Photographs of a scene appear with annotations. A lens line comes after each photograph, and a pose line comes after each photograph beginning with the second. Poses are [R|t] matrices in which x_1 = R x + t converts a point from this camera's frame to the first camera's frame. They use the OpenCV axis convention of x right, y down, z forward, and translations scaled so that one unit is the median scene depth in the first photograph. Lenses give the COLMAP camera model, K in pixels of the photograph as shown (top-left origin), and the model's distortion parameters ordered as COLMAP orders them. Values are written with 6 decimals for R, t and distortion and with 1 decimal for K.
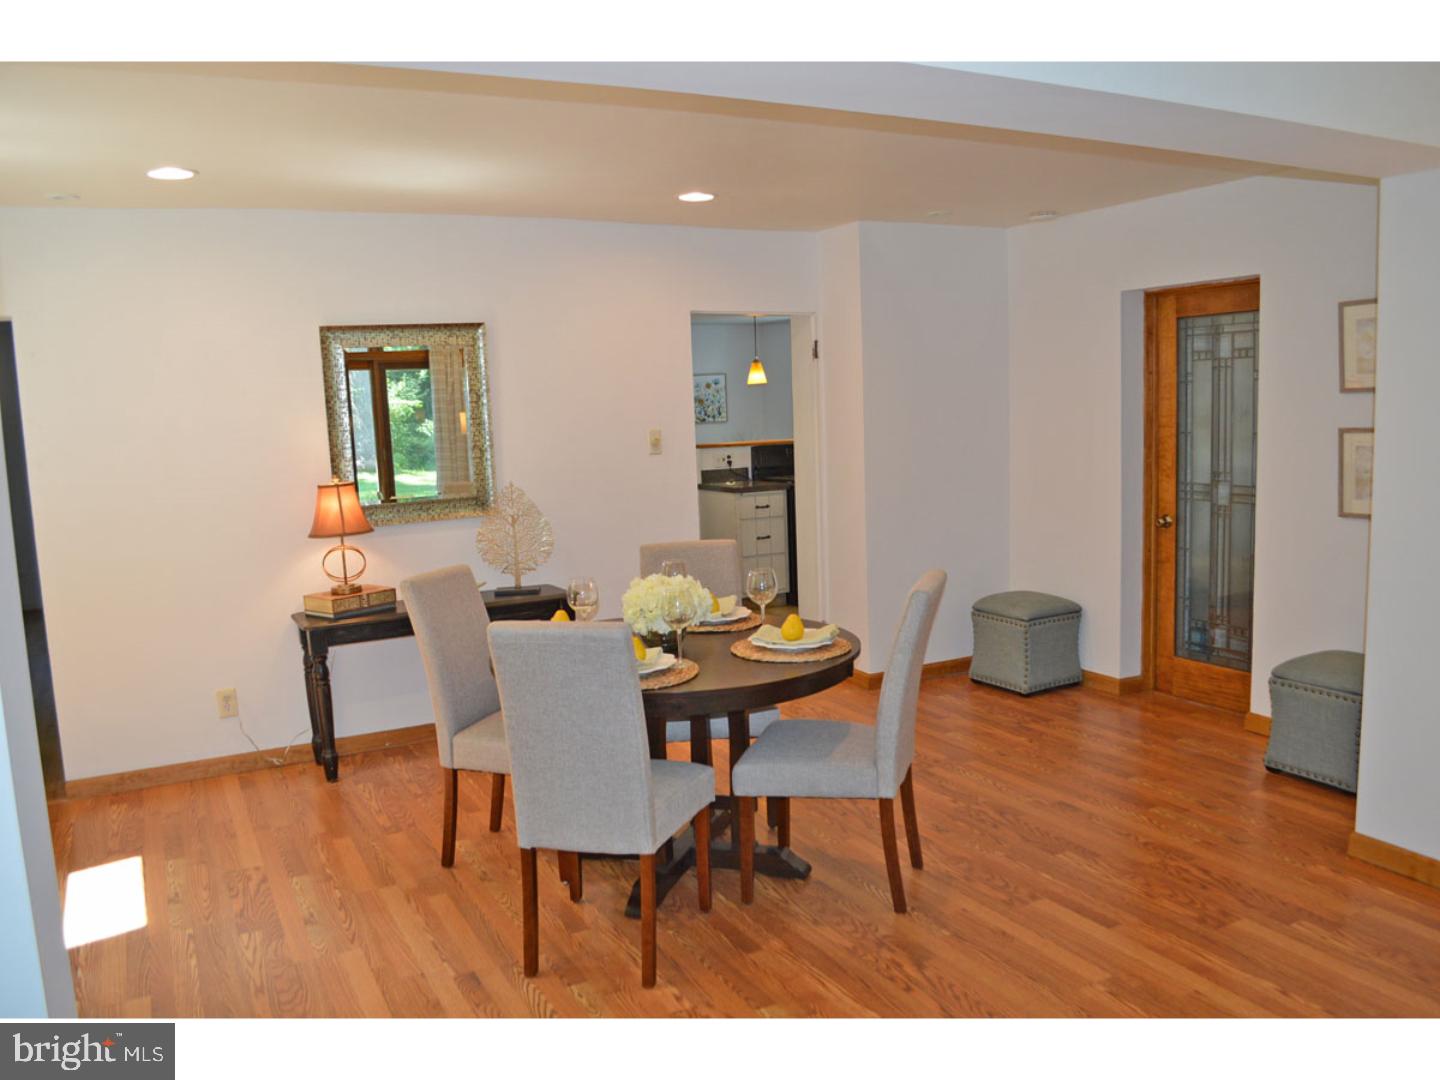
lens RADIAL K [[1154.5, 0, 738.3], [0, 1154.5, 560.1], [0, 0, 1]] dist [-0.080145, 0.009309]
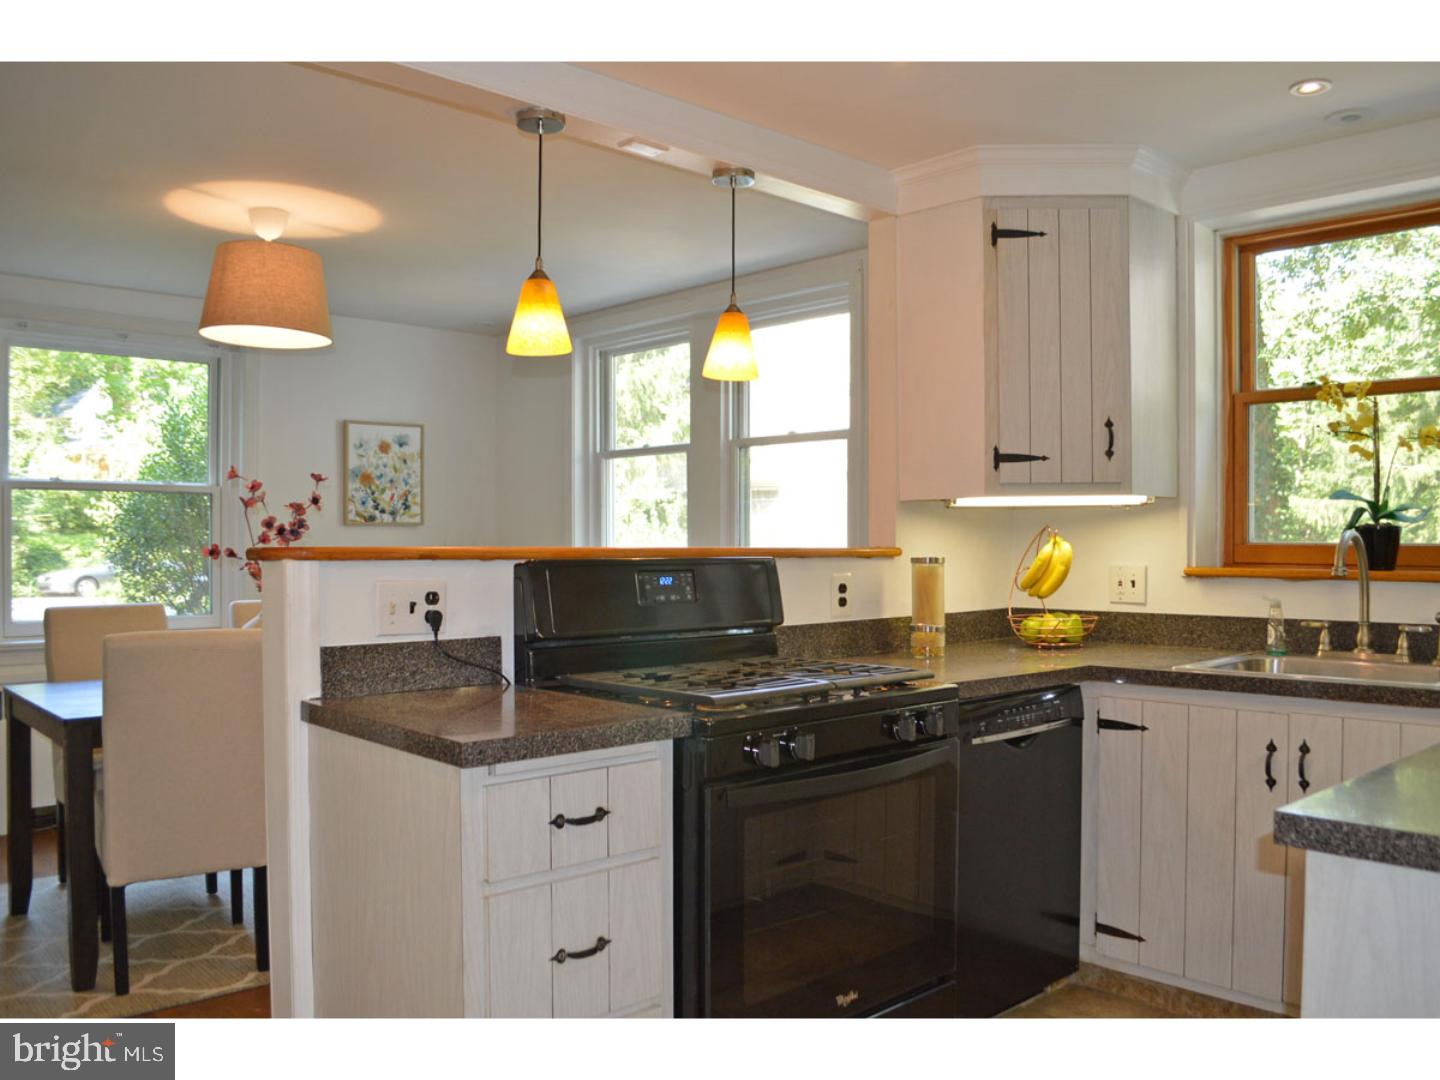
lens RADIAL K [[1154.5, 0, 738.3], [0, 1154.5, 560.1], [0, 0, 1]] dist [-0.080145, 0.009309]
pose [[0.964666, 0.035603, 0.261060, -0.010163], [-0.002496, 0.992018, -0.126068, -0.068291], [-0.263465, 0.120962, 0.957055, 0.766288]]
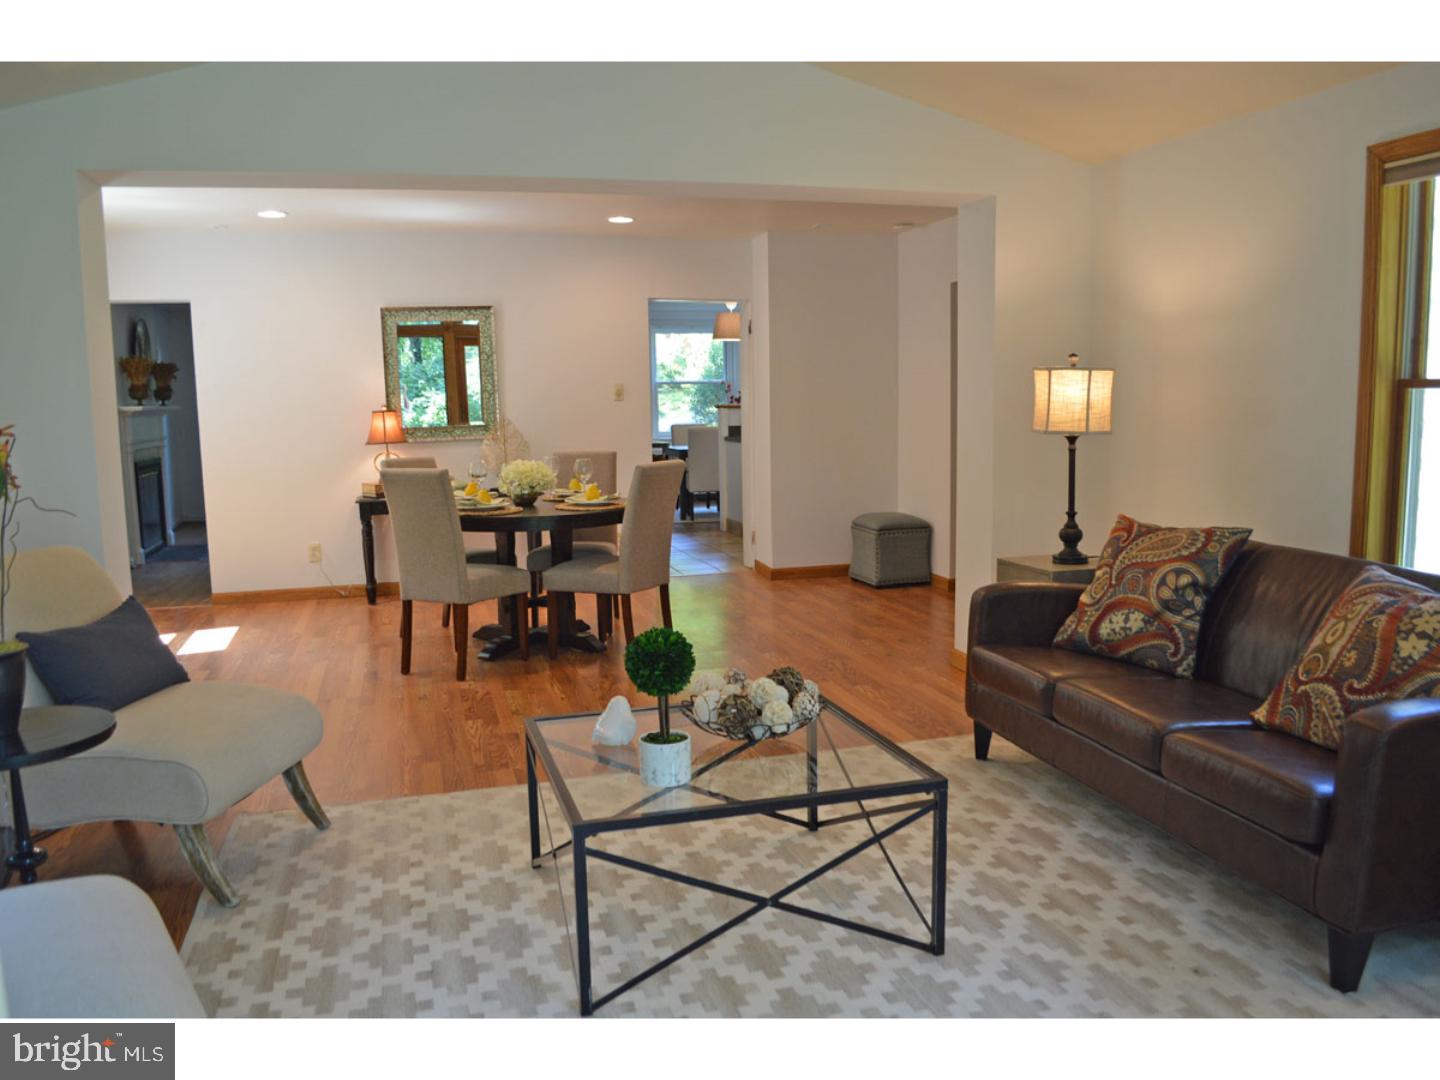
lens RADIAL K [[1154.5, 0, 738.3], [0, 1154.5, 560.1], [0, 0, 1]] dist [-0.080145, 0.009309]
pose [[0.978411, 0.048059, -0.201005, 0.248857], [-0.045768, 0.998823, 0.016032, 0.049961], [0.201539, -0.006487, 0.979459, -0.234865]]
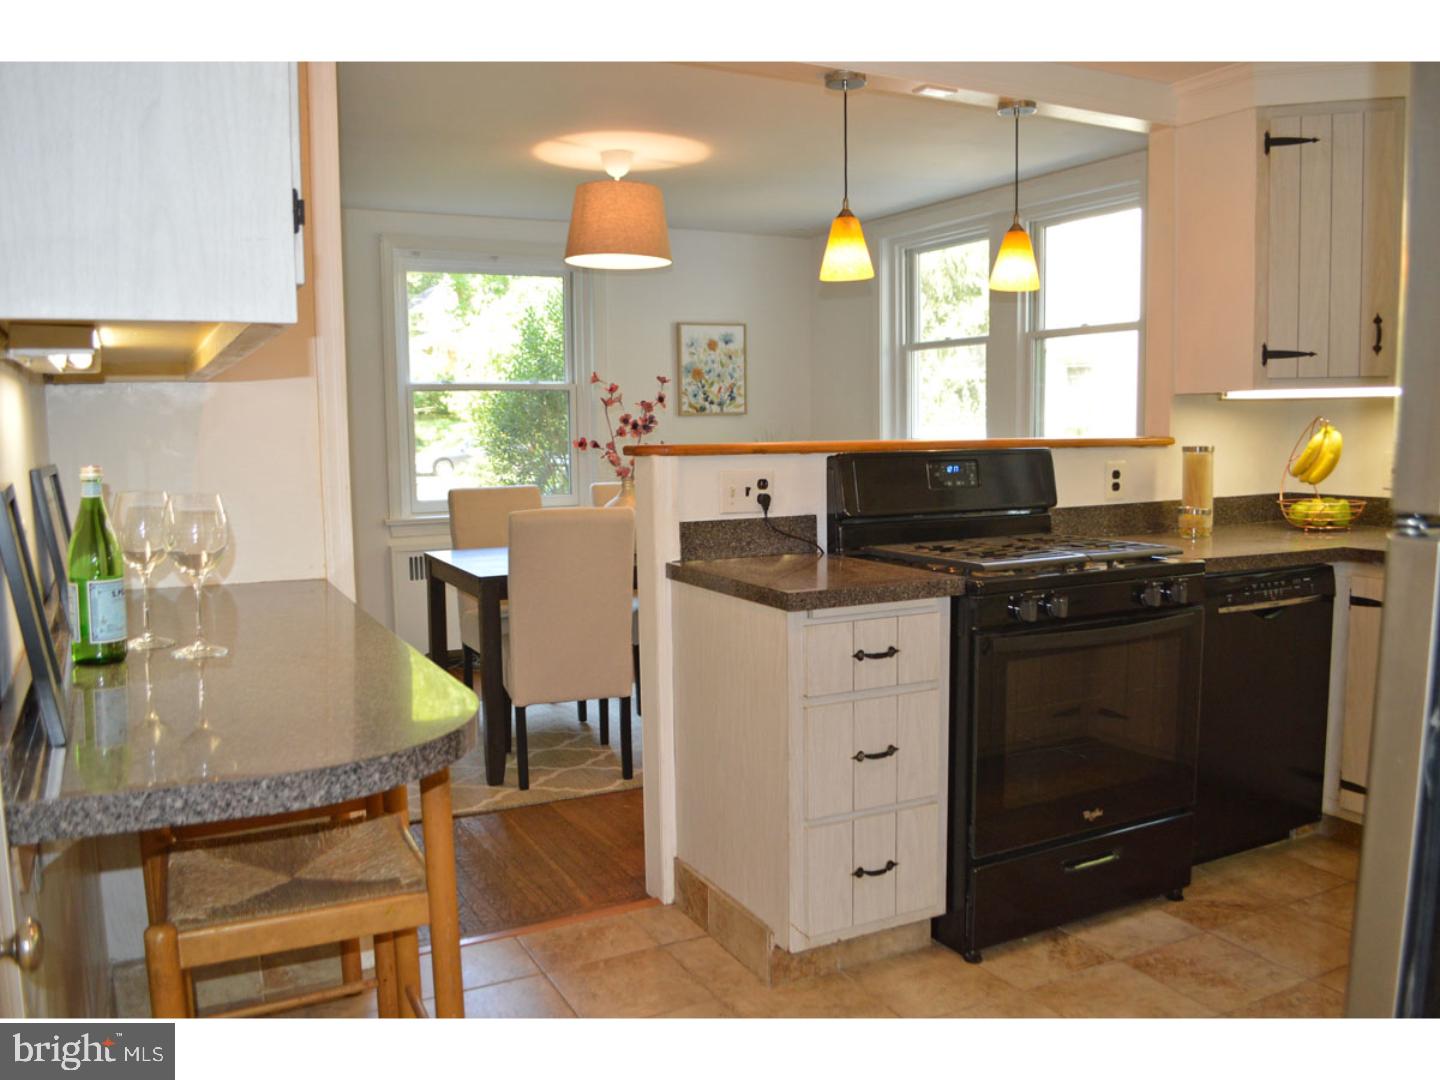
lens RADIAL K [[1154.5, 0, 738.3], [0, 1154.5, 560.1], [0, 0, 1]] dist [-0.080145, 0.009309]
pose [[0.999628, 0.027179, -0.002456, -0.014914], [-0.027216, 0.999492, -0.016572, -0.064575], [0.002004, 0.016633, 0.999860, 0.698109]]
